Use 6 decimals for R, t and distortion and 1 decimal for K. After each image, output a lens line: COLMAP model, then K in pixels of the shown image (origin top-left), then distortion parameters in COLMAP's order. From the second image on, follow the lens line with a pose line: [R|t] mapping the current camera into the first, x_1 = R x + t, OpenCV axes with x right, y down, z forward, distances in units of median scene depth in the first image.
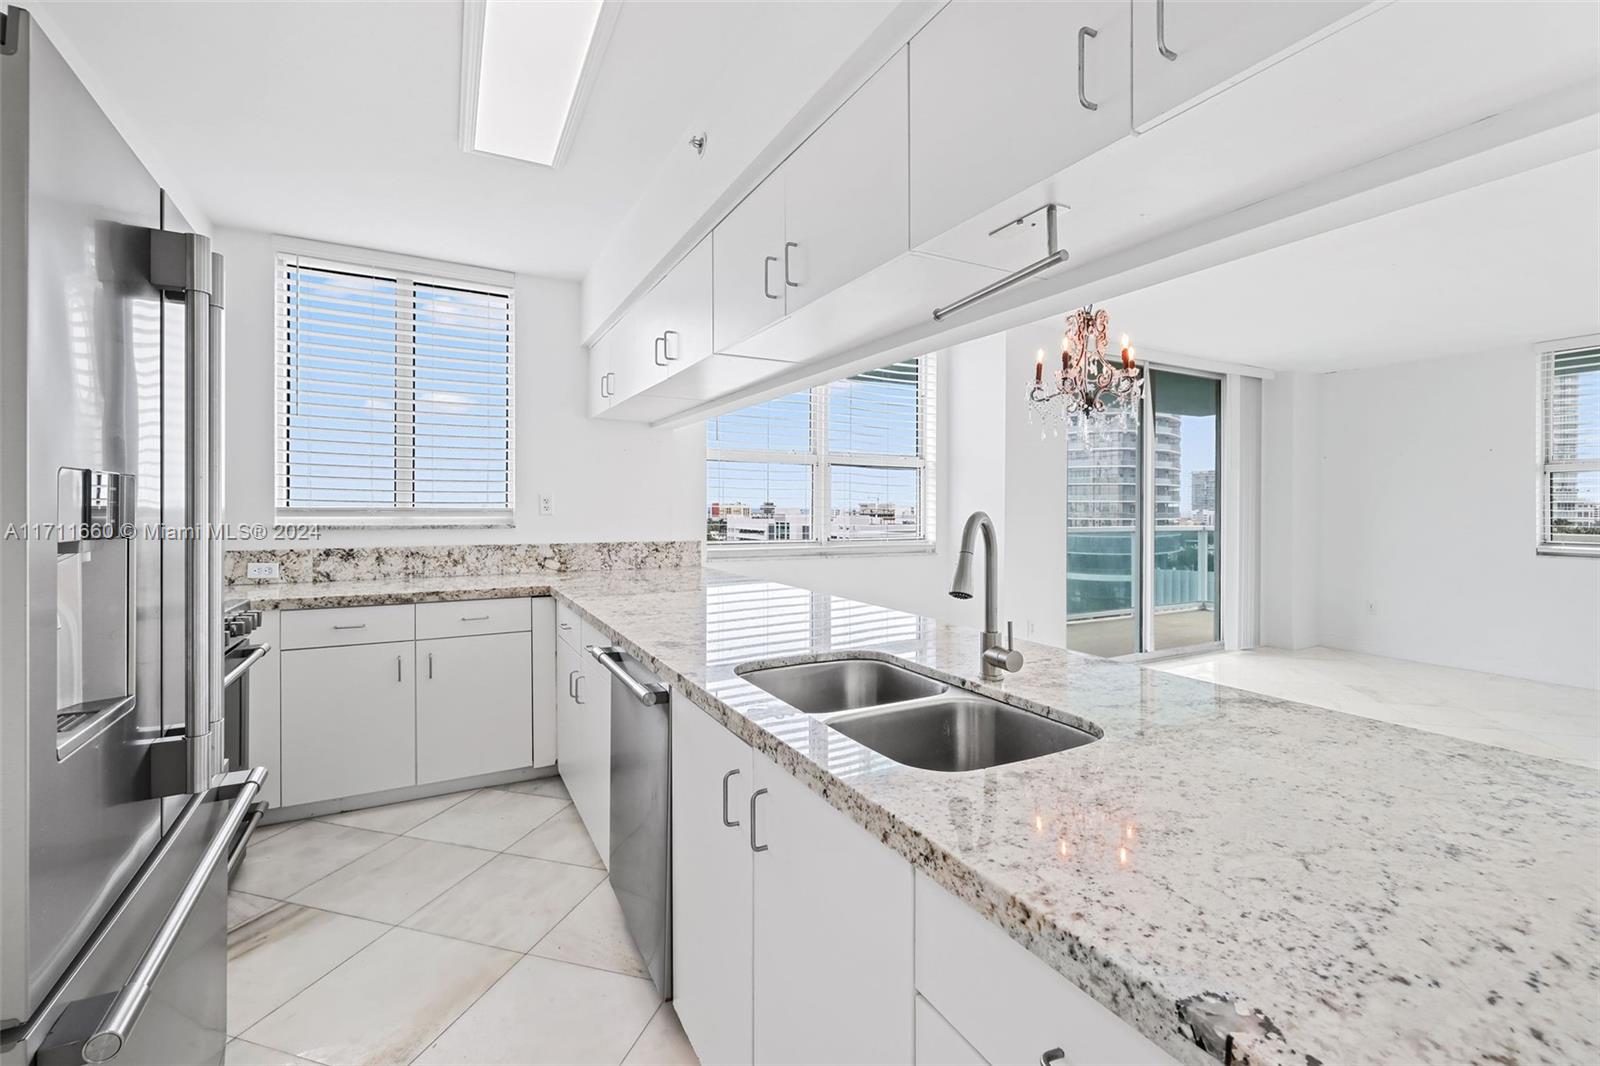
lens RADIAL K [[689.4, 0, 800.0], [0, 689.4, 508.9], [0, 0, 1]] dist [-0.003766, 0.000432]
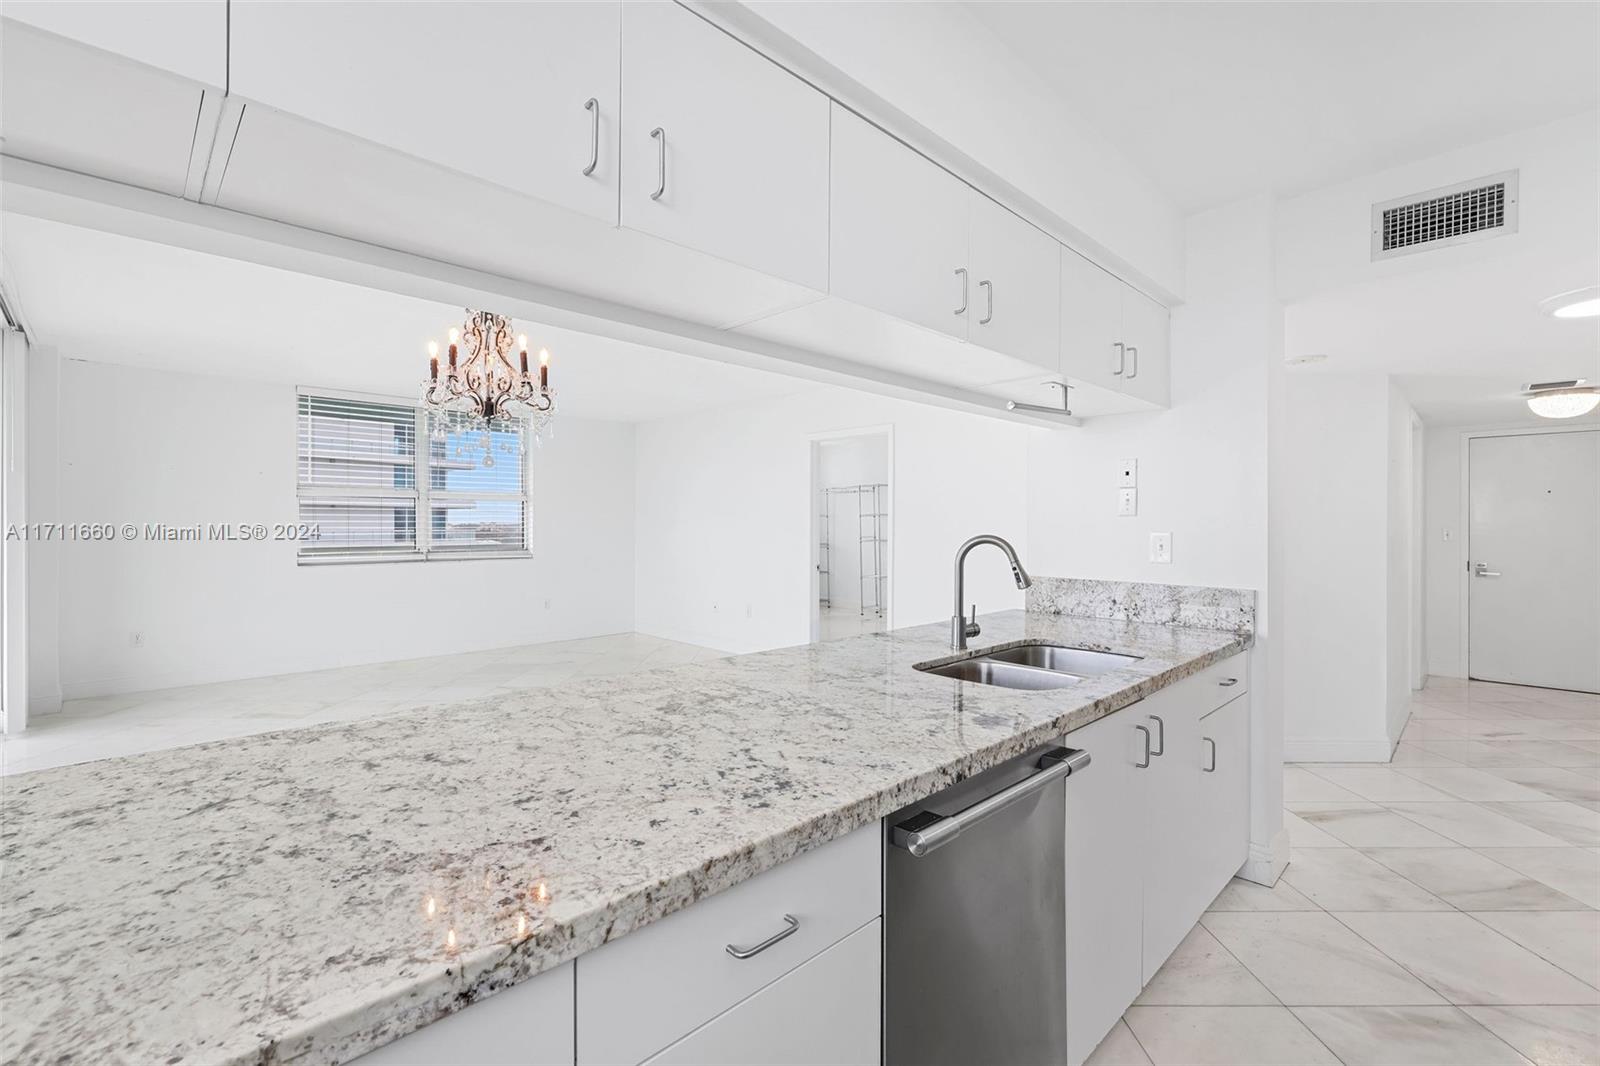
lens RADIAL K [[692.5, 0, 795.7], [0, 692.5, 521.5], [0, 0, 1]] dist [0.000618, 0.000392]
pose [[-0.268057, -0.000031, 0.963403, -0.478574], [0.002735, 0.999996, 0.000793, -0.012174], [-0.963399, 0.002847, -0.268056, 0.792046]]
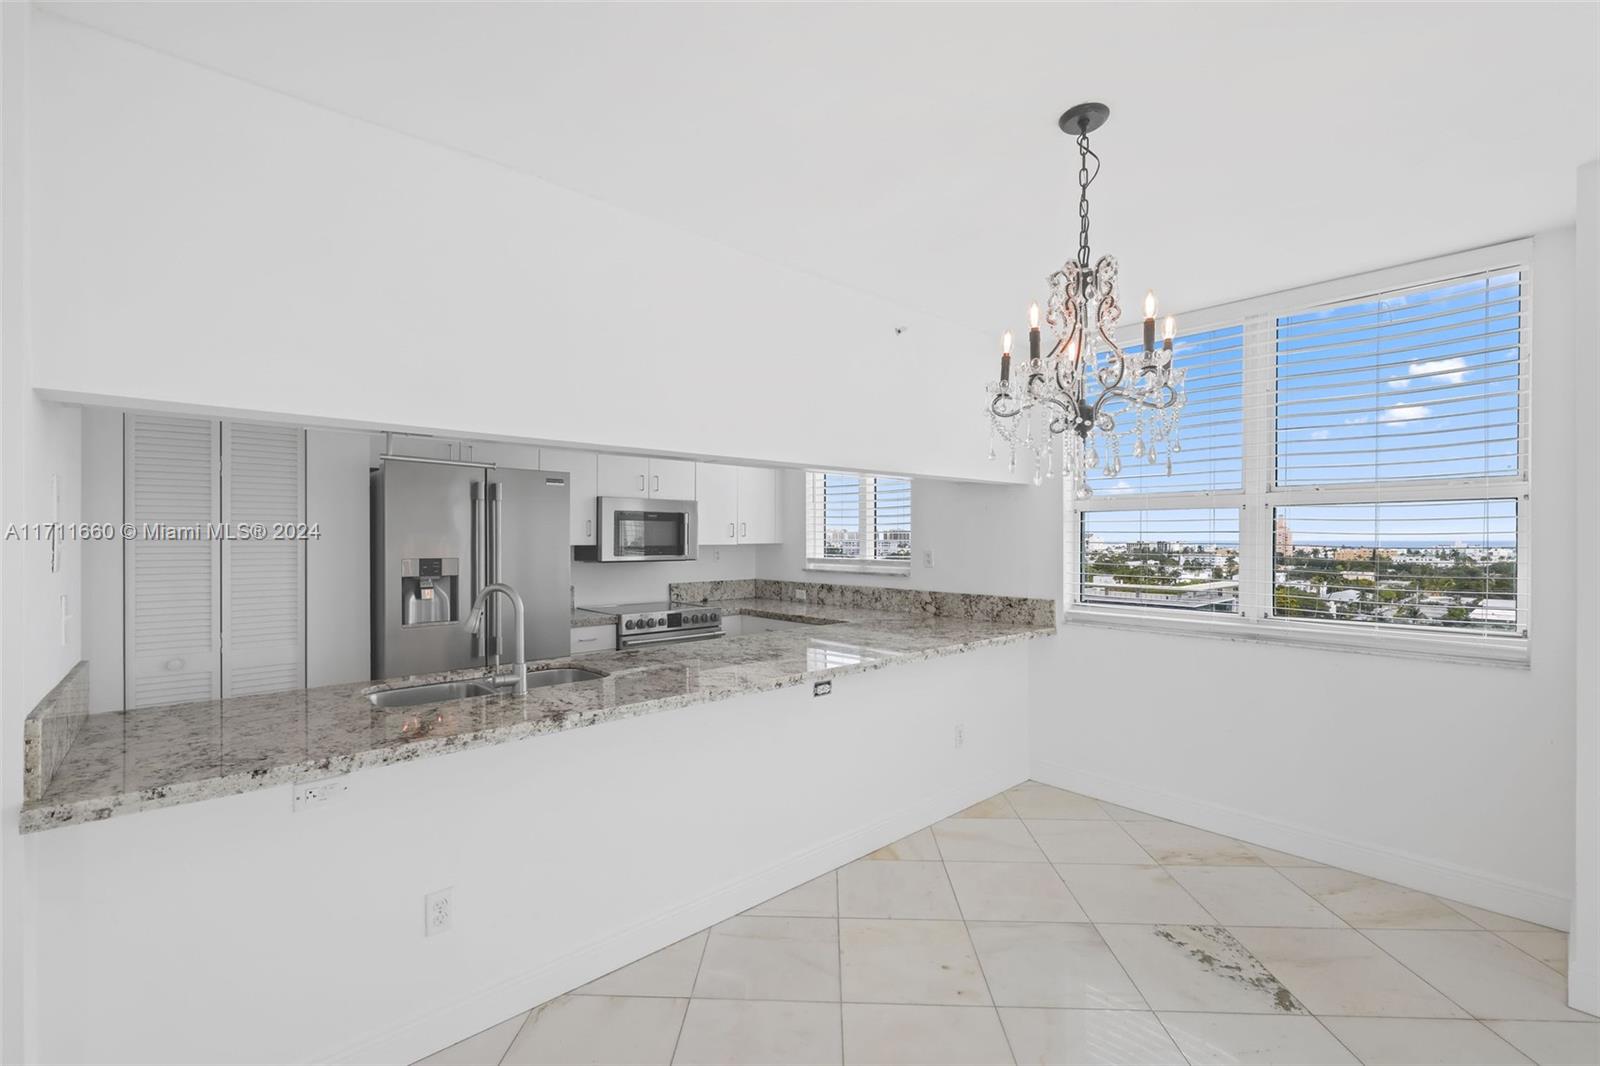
lens RADIAL K [[681.9, 0, 793.9], [0, 681.9, 542.4], [0, 0, 1]] dist [0.000260, 0.000199]
pose [[0.233731, 0.000911, -0.972301, 0.860568], [-0.001560, 0.999999, 0.000561, -0.040990], [0.972300, 0.001386, 0.233732, 0.569070]]
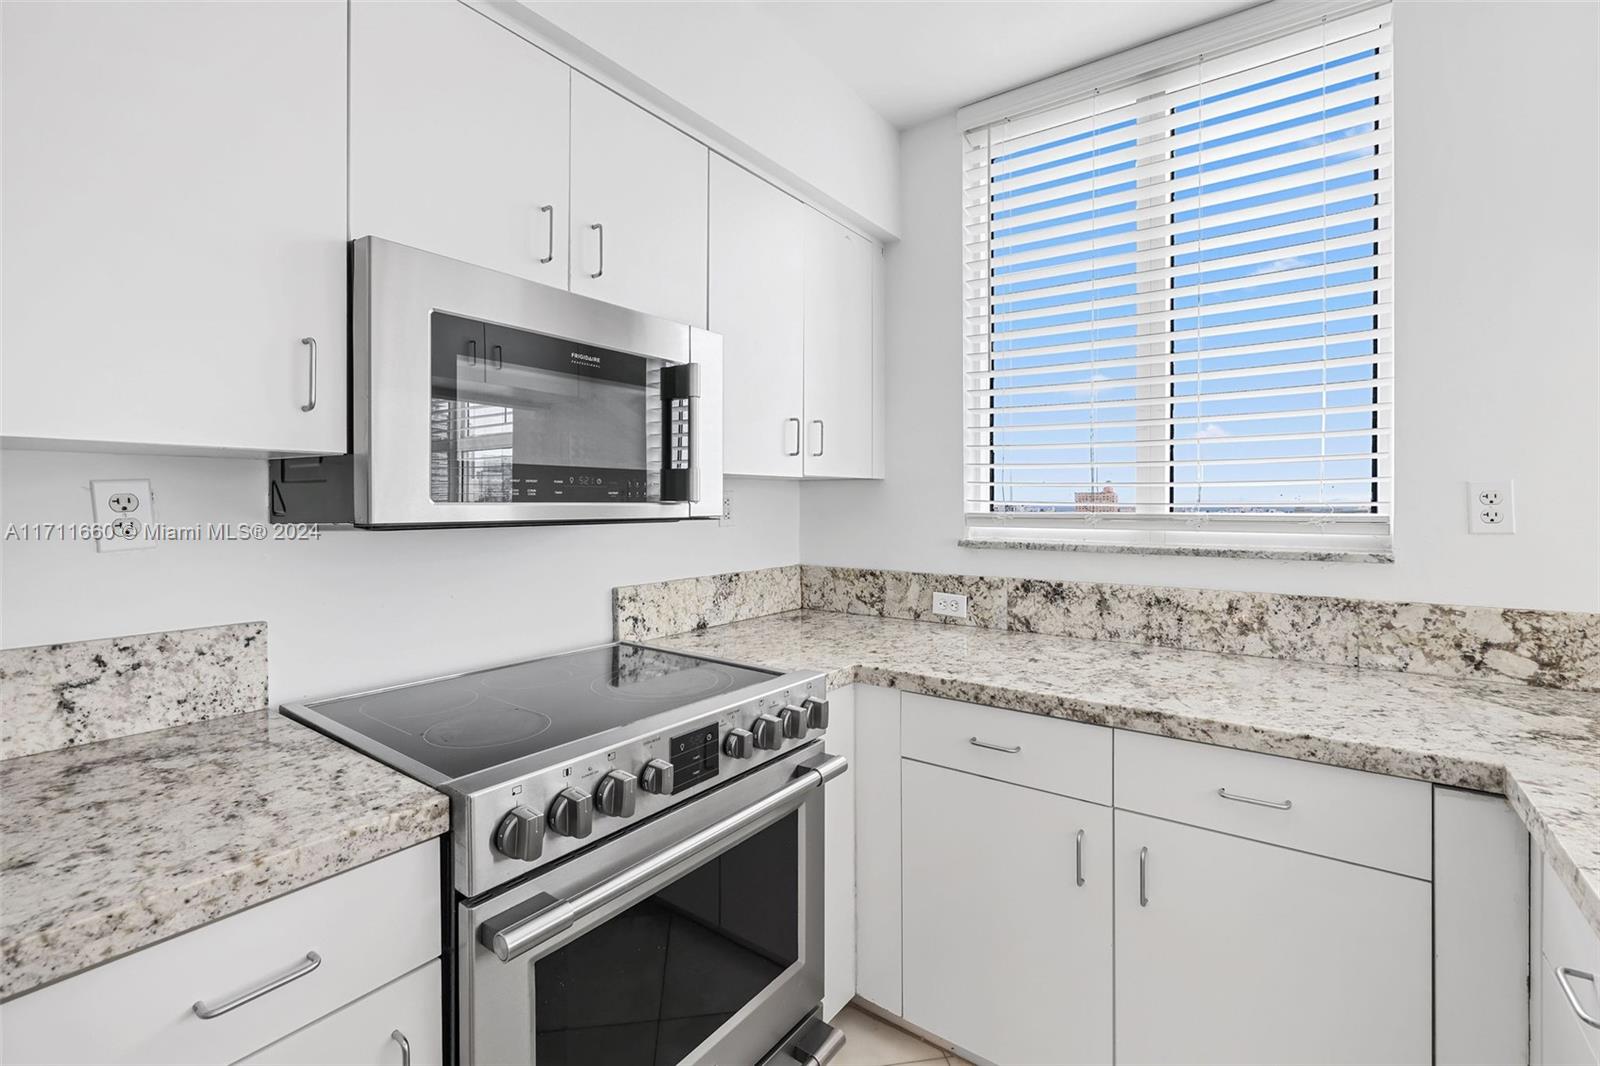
lens RADIAL K [[701.2, 0, 805.2], [0, 701.2, 509.3], [0, 0, 1]] dist [0.000352, 0.000116]
pose [[0.431194, 0.002890, -0.902255, -0.204741], [0.001539, 0.999991, 0.003939, -0.008615], [0.902258, -0.003087, 0.431186, 0.554149]]
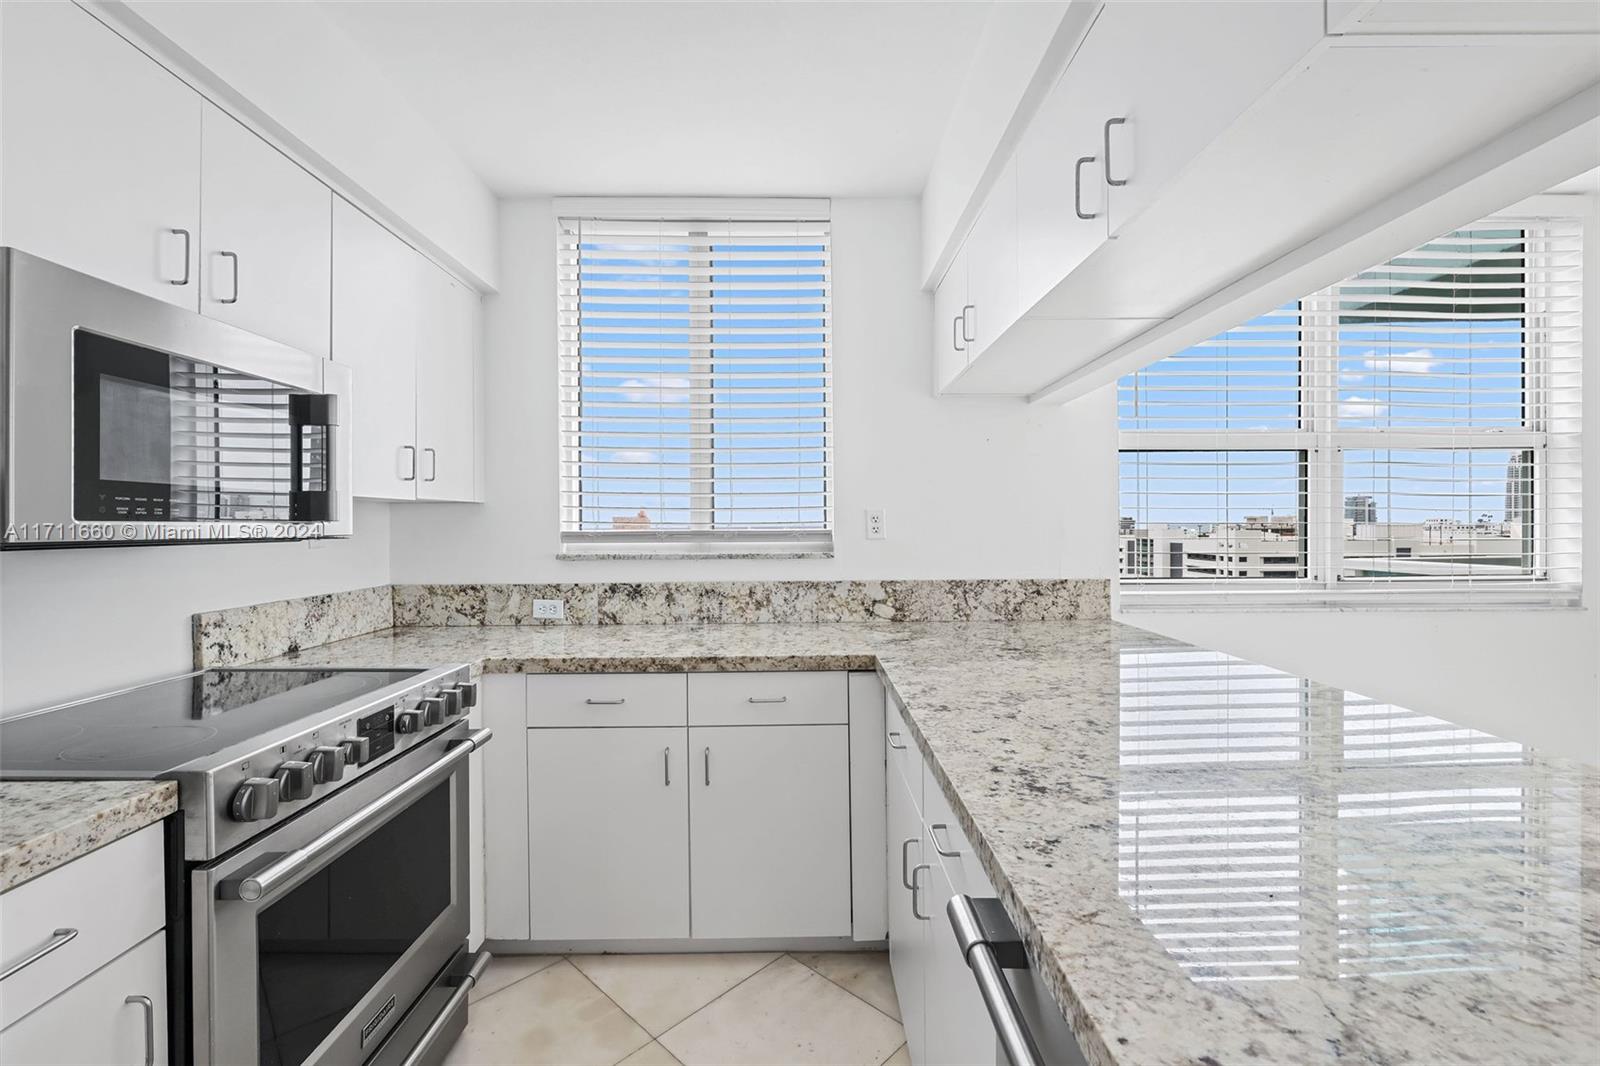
lens RADIAL K [[684.5, 0, 800.0], [0, 684.5, 533.0], [0, 0, 1]] dist [-0.001598, 0.000084]
pose [[0.881927, -0.005236, -0.471357, -0.127411], [0.010210, 0.999916, 0.007997, -0.004302], [0.471275, -0.011866, 0.881906, 0.412788]]
